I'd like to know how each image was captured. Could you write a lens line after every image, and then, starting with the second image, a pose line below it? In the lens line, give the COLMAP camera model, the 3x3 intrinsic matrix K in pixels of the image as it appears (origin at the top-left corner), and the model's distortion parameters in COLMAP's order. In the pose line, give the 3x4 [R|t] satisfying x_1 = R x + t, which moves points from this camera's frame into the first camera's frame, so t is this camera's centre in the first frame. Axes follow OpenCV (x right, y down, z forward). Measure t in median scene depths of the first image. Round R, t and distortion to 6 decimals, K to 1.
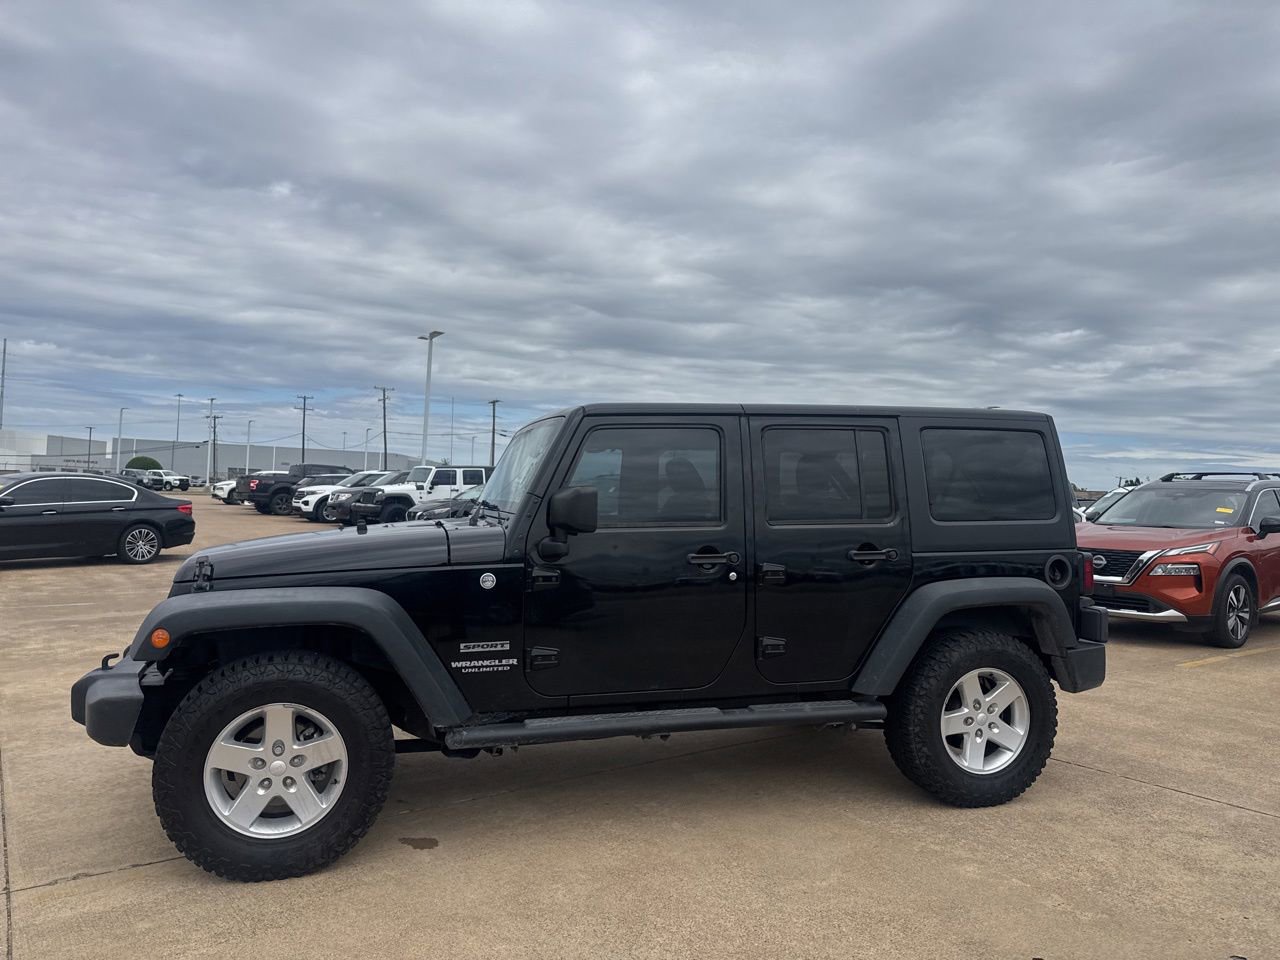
lens RADIAL K [[898.4, 0, 635.8], [0, 898.4, 496.9], [0, 0, 1]] dist [0.109558, -0.157679]
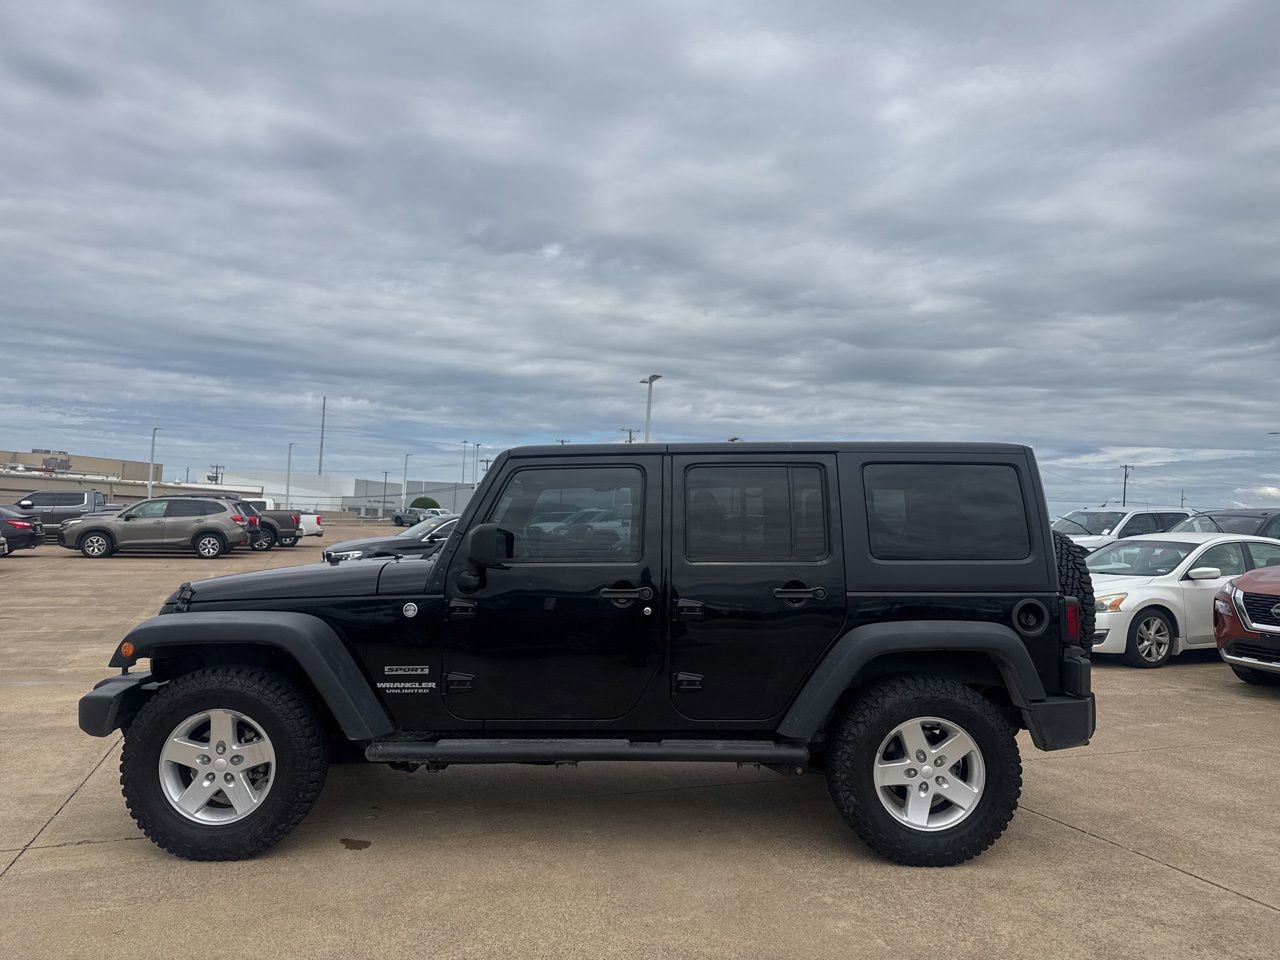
lens RADIAL K [[899.6, 0, 645.2], [0, 899.6, 506.1], [0, 0, 1]] dist [0.105198, -0.157437]
pose [[0.961948, -0.005422, -0.273178, 0.177177], [-0.002898, 0.999544, -0.030043, -0.000278], [0.273216, 0.029691, 0.961494, 0.005255]]
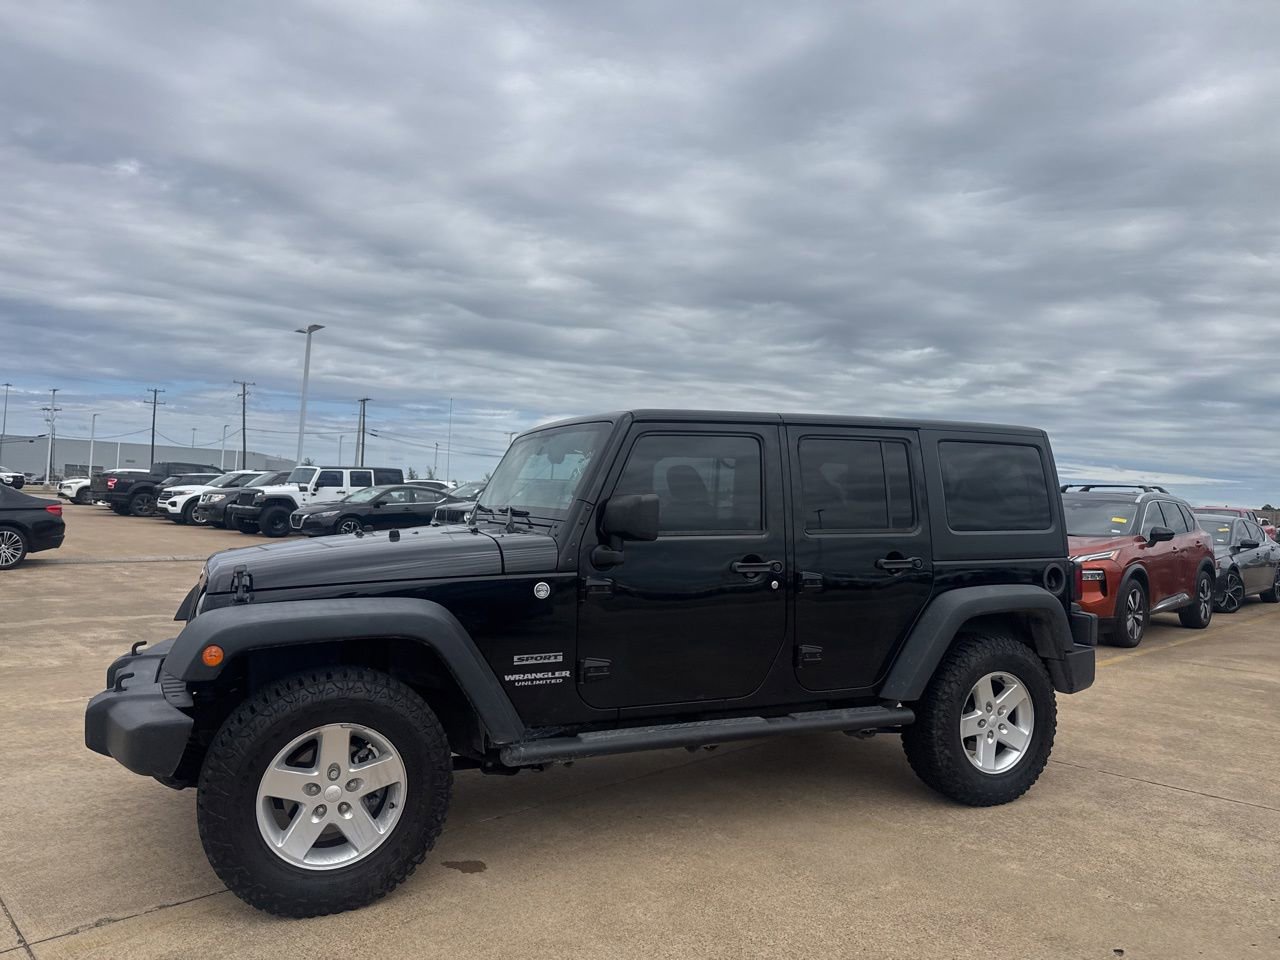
lens RADIAL K [[898.4, 0, 635.8], [0, 898.4, 496.9], [0, 0, 1]] dist [0.109558, -0.157679]
pose [[0.989284, 0.010894, 0.145597, -0.088330], [-0.010225, 0.999933, -0.005341, -0.001245], [-0.145645, 0.003795, 0.989330, 0.013498]]
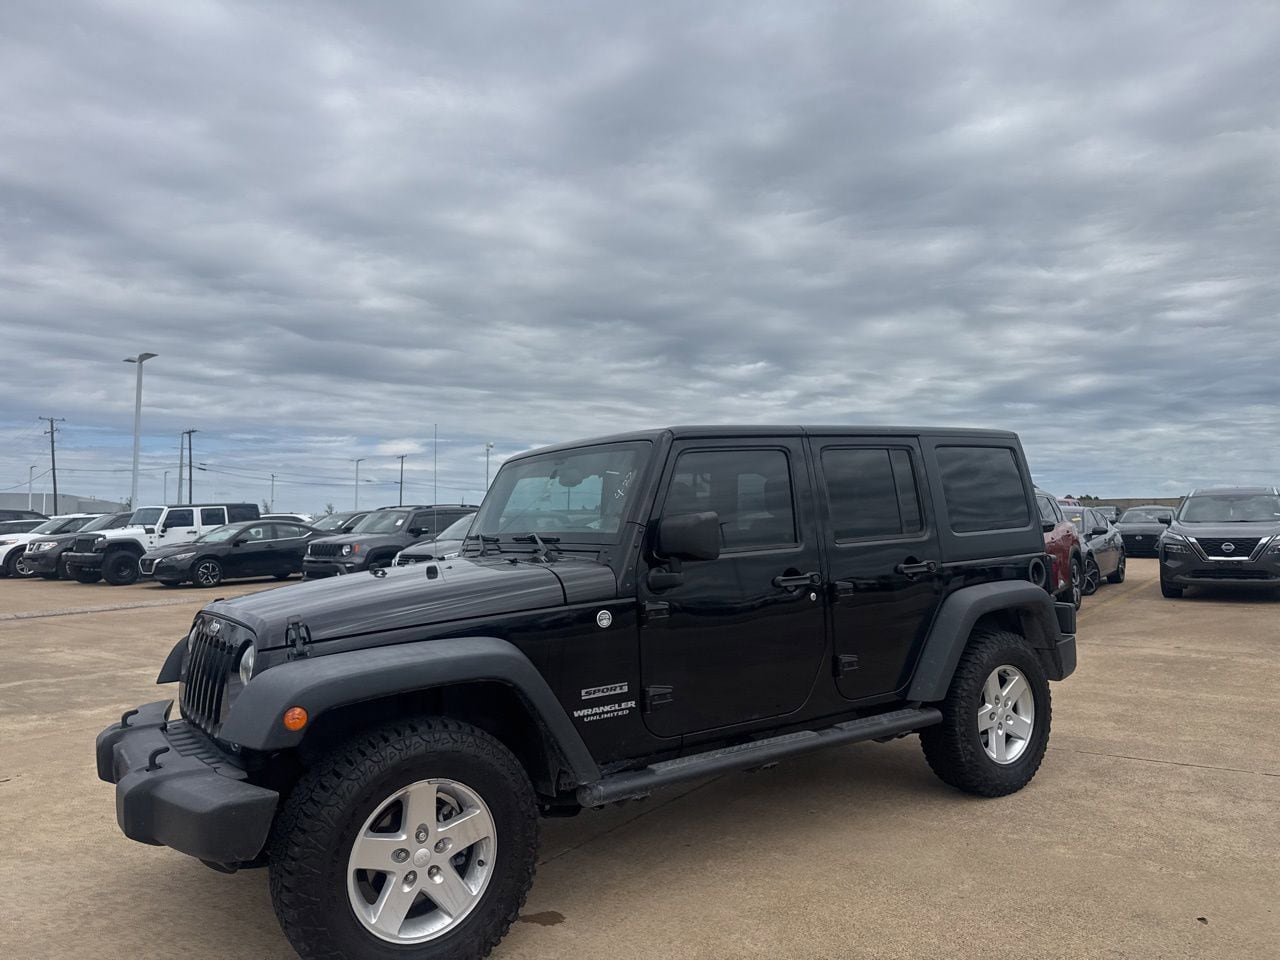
lens RADIAL K [[898.9, 0, 634.5], [0, 898.9, 502.6], [0, 0, 1]] dist [0.107733, -0.157993]
pose [[0.950284, -0.038615, 0.308982, -0.177846], [0.045936, 0.998809, -0.016452, -0.003993], [-0.307978, 0.029828, 0.950926, 0.047172]]
